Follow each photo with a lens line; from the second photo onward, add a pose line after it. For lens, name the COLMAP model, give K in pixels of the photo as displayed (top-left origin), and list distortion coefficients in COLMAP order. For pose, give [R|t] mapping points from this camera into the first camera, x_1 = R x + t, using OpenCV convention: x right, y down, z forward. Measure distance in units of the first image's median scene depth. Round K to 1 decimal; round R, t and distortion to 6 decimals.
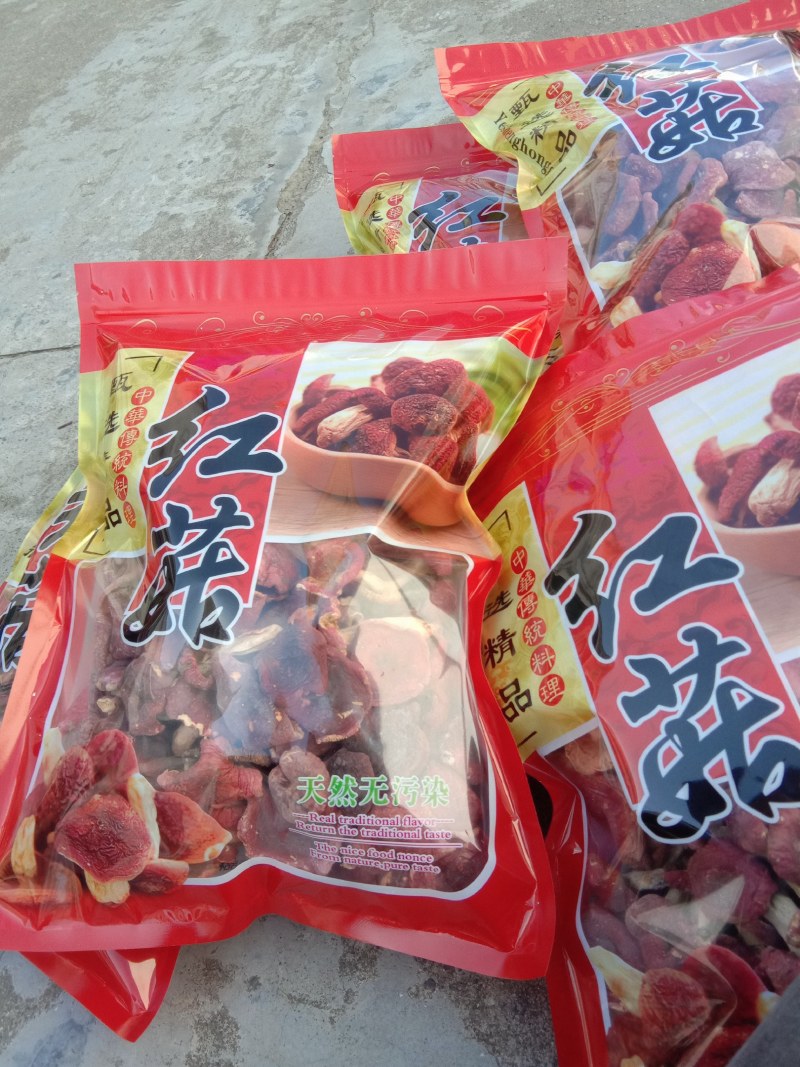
lens RADIAL K [[820.9, 0, 400.0], [0, 820.9, 533.5], [0, 0, 1]] dist [0.085157, -0.149264]
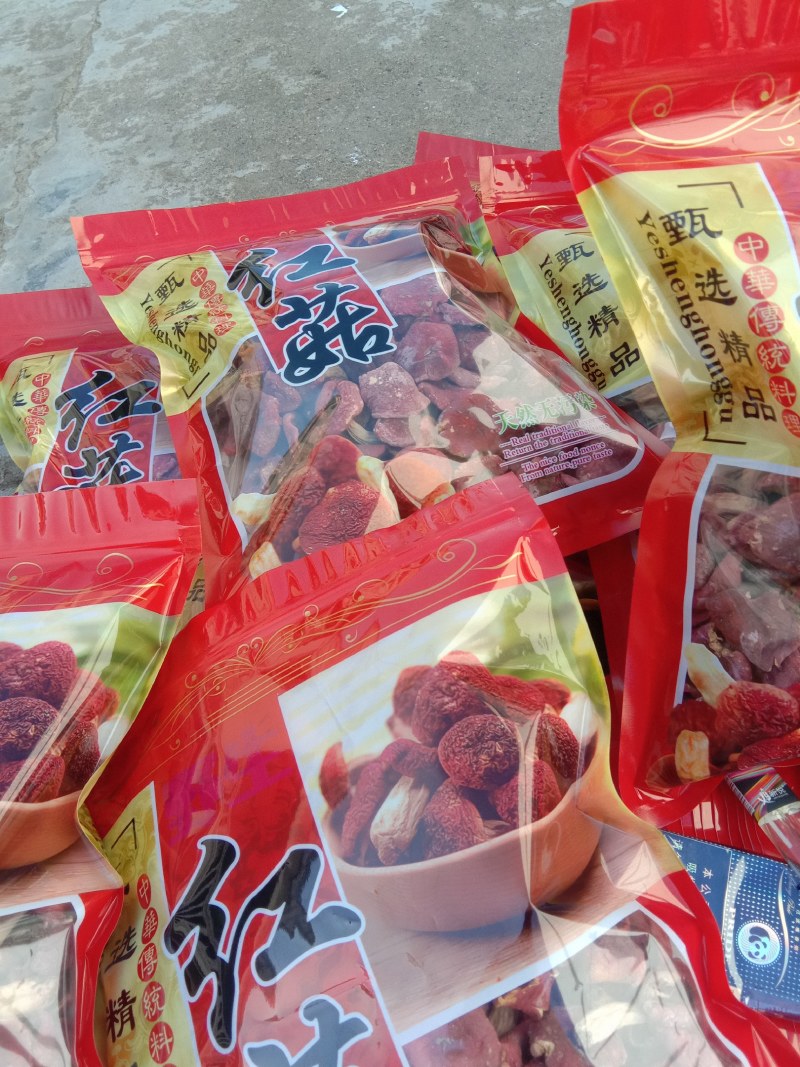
lens RADIAL K [[820.9, 0, 400.0], [0, 820.9, 533.5], [0, 0, 1]] dist [0.085157, -0.149264]
pose [[0.968088, -0.082783, 0.236544, 0.195879], [0.090798, 0.995600, -0.023172, -0.251198], [-0.233585, 0.043910, 0.971344, 0.073305]]
